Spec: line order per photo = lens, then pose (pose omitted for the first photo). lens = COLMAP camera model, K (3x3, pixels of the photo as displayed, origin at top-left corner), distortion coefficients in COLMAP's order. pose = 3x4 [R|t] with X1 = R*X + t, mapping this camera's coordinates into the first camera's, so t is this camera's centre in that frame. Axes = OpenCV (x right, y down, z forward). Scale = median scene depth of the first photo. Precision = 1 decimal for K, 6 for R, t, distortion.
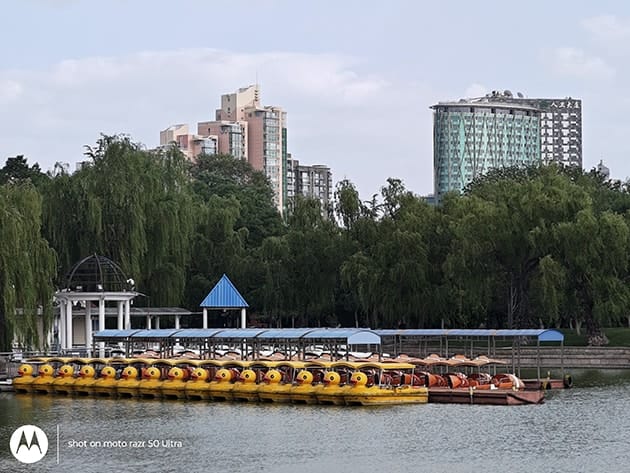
lens RADIAL K [[881.8, 0, 318.8], [0, 881.8, 237.6], [0, 0, 1]] dist [0.012705, 0.000000]
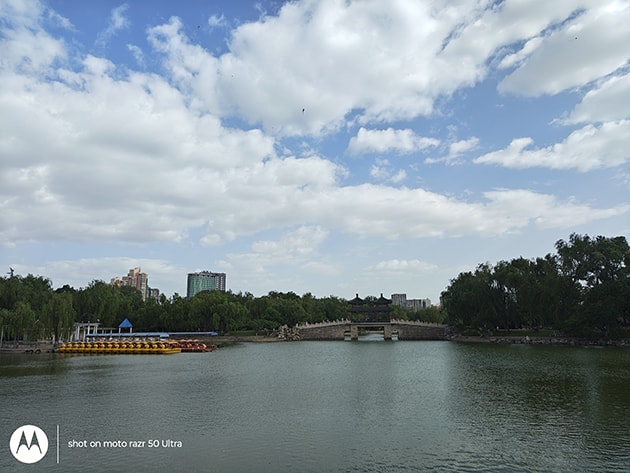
lens RADIAL K [[490.6, 0, 312.6], [0, 490.6, 242.4], [0, 0, 1]] dist [0.064029, -0.015028]
pose [[0.913517, 0.066701, 0.401295, -0.246095], [-0.038303, 0.996187, -0.078388, -0.138650], [-0.404993, 0.056238, 0.912588, -1.199030]]
